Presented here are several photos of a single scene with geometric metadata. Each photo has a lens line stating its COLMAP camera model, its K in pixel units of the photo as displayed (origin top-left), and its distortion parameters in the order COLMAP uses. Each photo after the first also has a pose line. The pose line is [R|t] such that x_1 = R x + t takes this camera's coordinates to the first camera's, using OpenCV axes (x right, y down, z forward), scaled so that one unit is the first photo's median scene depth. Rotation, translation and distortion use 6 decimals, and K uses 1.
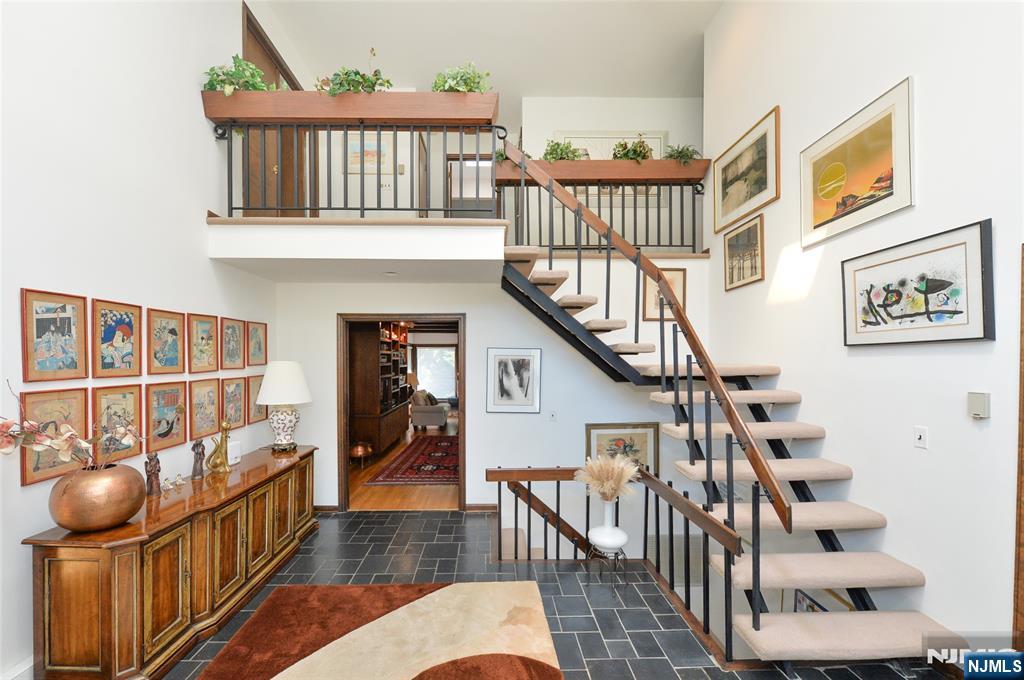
lens RADIAL K [[421.2, 0, 515.6], [0, 421.2, 367.9], [0, 0, 1]] dist [-0.008634, -0.000546]
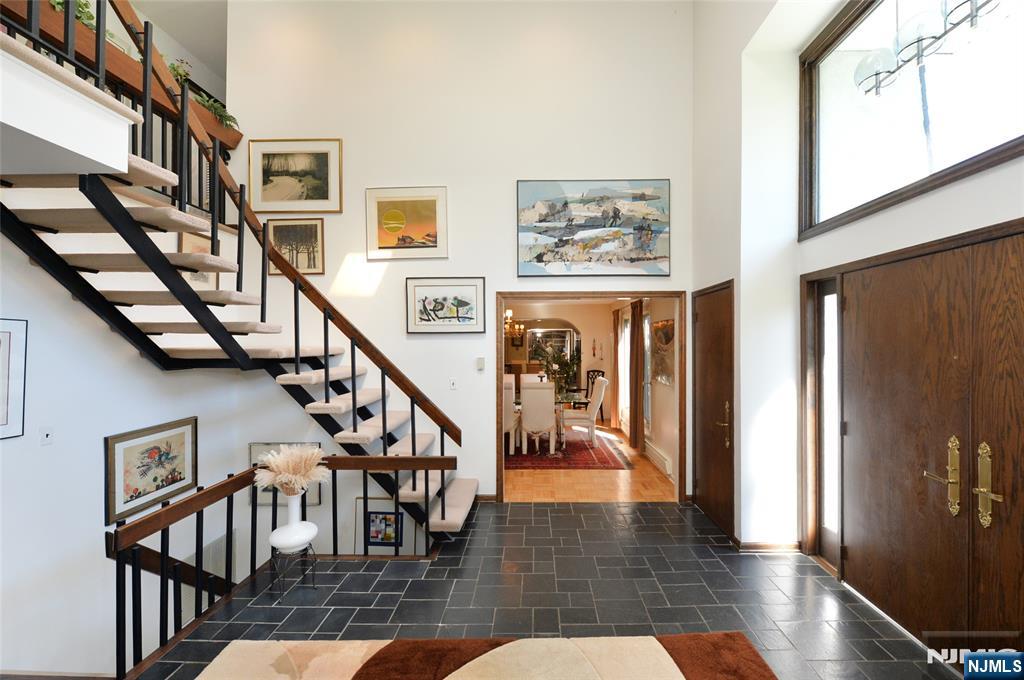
lens RADIAL K [[421.2, 0, 516.6], [0, 421.2, 346.6], [0, 0, 1]] dist [-0.008634, -0.000546]
pose [[0.057990, -0.006554, 0.998296, -0.732154], [0.017716, 0.999828, 0.005535, -0.003680], [-0.998160, 0.017365, 0.058096, 0.505807]]
